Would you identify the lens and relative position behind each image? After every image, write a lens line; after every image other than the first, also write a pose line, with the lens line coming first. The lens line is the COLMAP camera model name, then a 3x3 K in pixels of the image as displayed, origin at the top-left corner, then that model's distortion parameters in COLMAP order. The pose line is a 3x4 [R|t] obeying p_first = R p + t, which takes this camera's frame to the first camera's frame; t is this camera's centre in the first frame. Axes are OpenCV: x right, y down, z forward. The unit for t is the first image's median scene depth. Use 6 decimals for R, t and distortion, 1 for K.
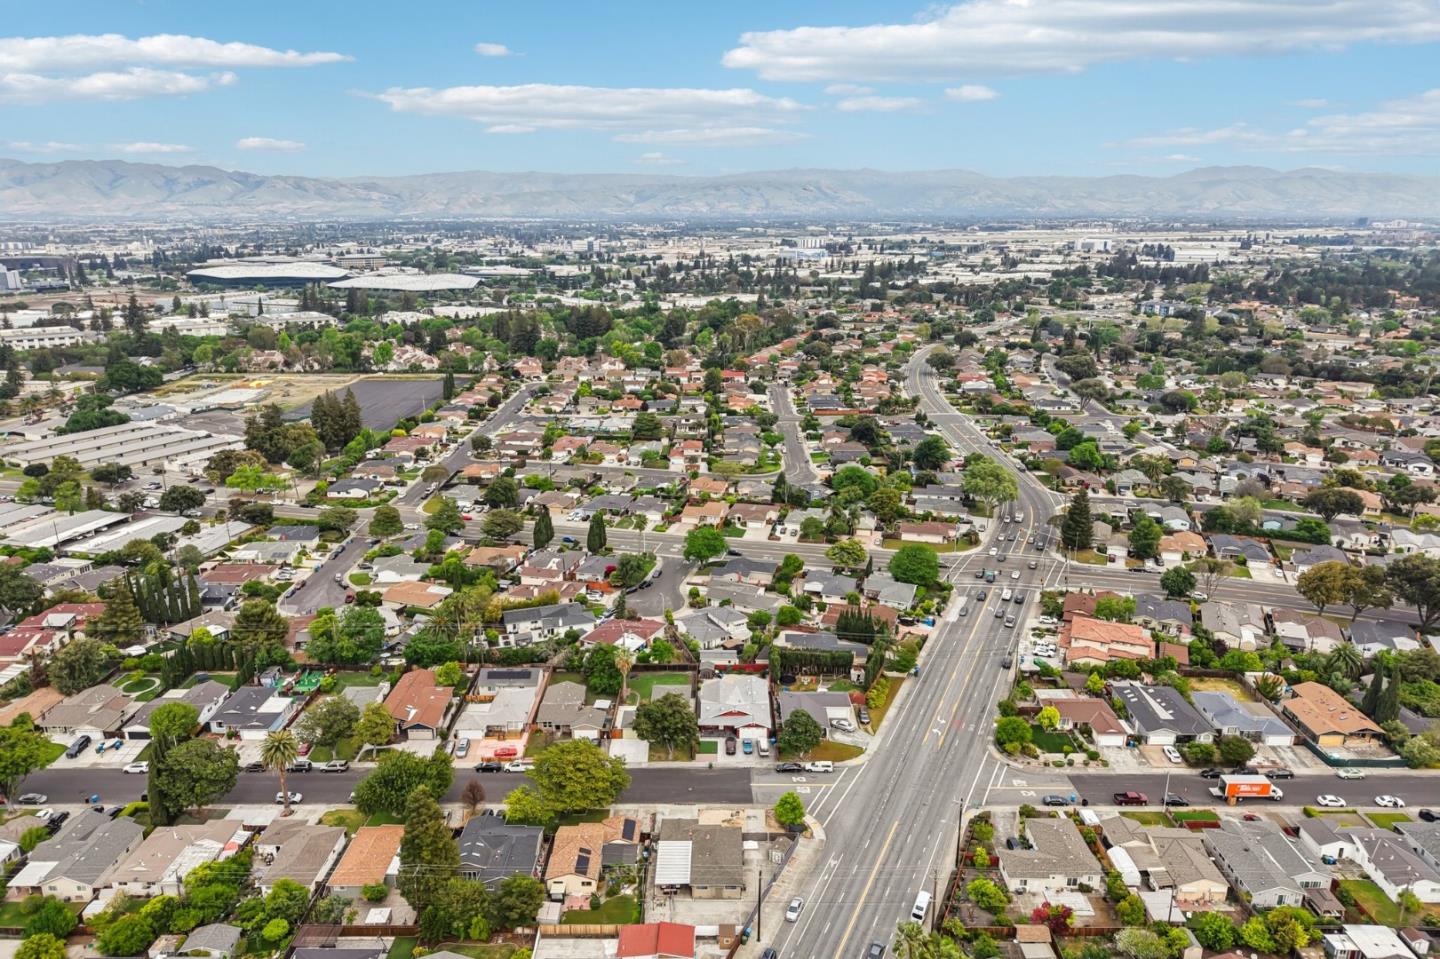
lens RADIAL K [[938.1, 0, 720.3], [0, 938.1, 552.9], [0, 0, 1]] dist [0.048641, -0.048833]
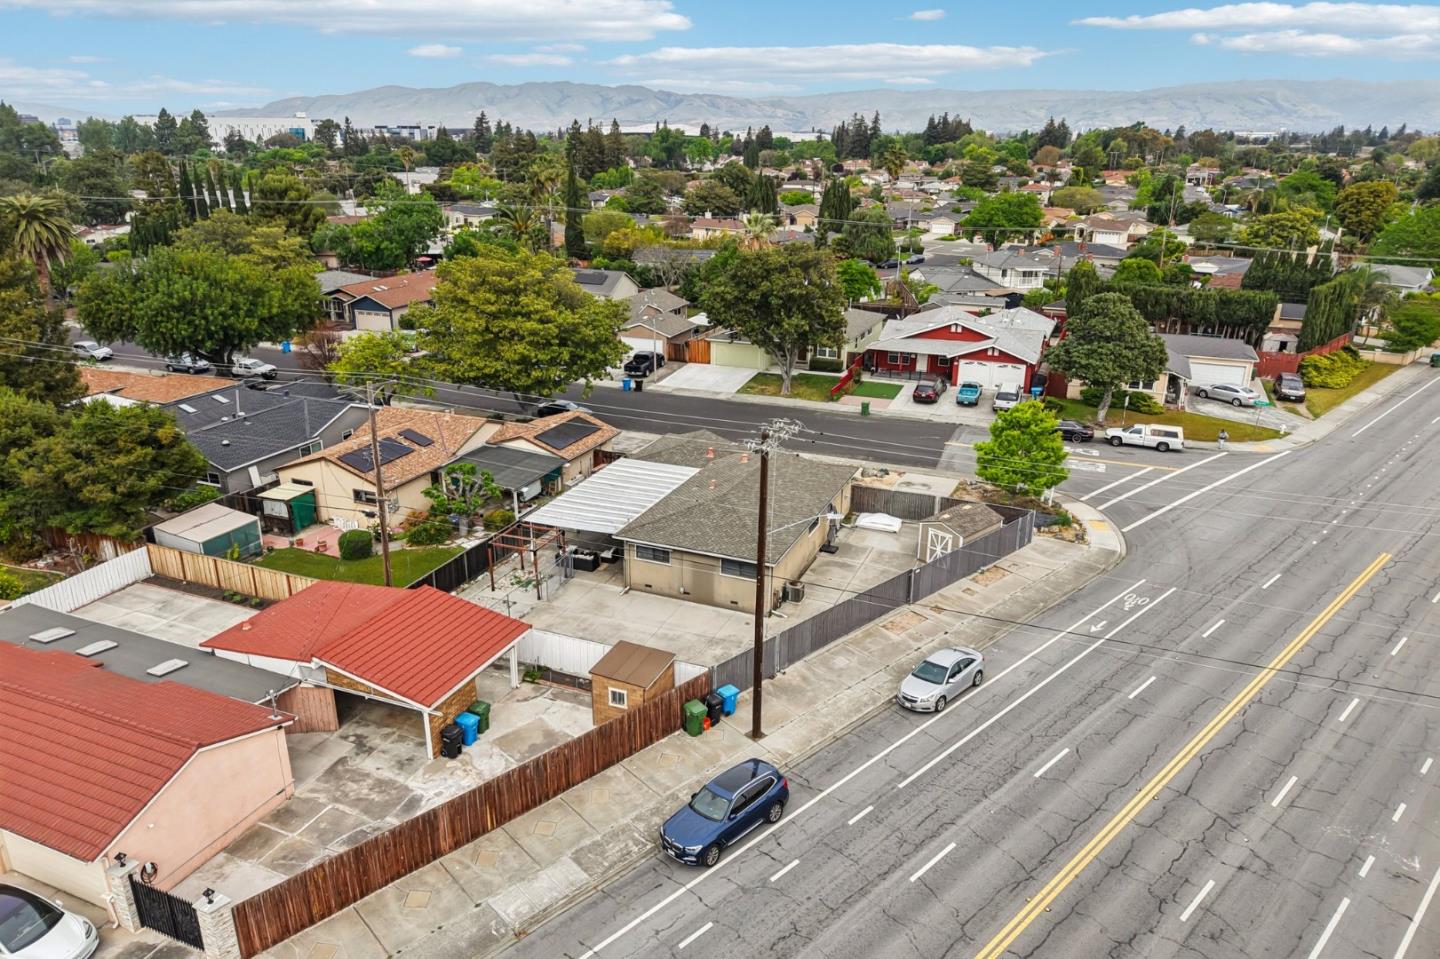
lens RADIAL K [[966.6, 0, 723.0], [0, 966.6, 492.2], [0, 0, 1]] dist [0.031372, -0.030667]
pose [[0.926313, 0.135852, -0.351409, 0.056584], [-0.133991, 0.990536, 0.029734, 0.166971], [0.352123, 0.019542, 0.935750, 0.369591]]
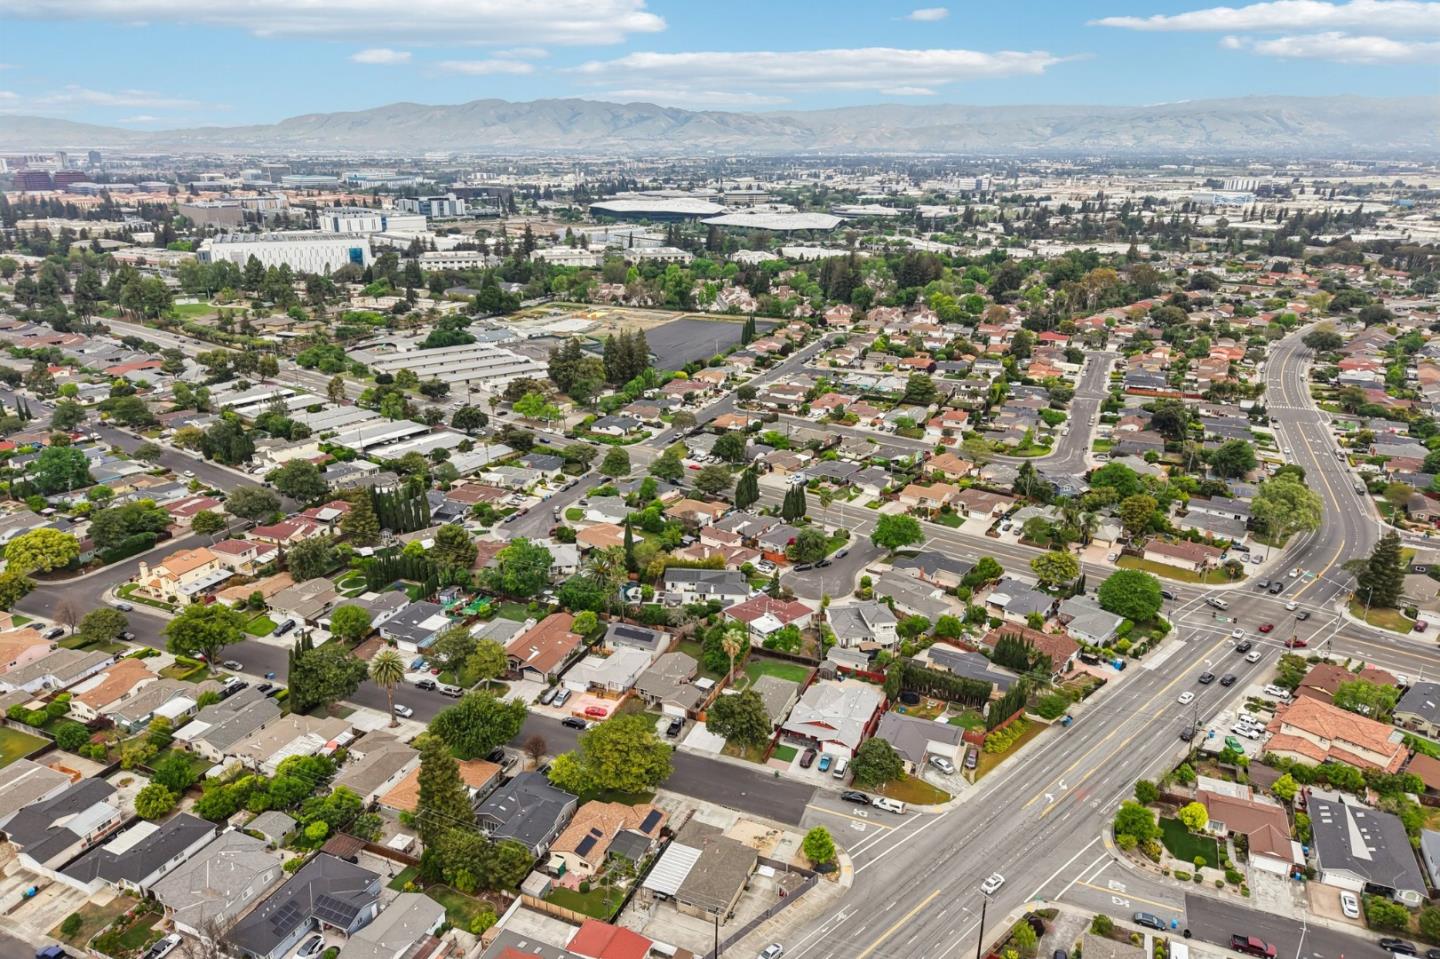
lens RADIAL K [[938.1, 0, 720.3], [0, 938.1, 552.9], [0, 0, 1]] dist [0.048641, -0.048833]
pose [[0.921866, 0.158563, -0.353582, 0.152557], [-0.136998, 0.986885, 0.085382, -0.042458], [0.362483, -0.030271, 0.931499, 0.068325]]
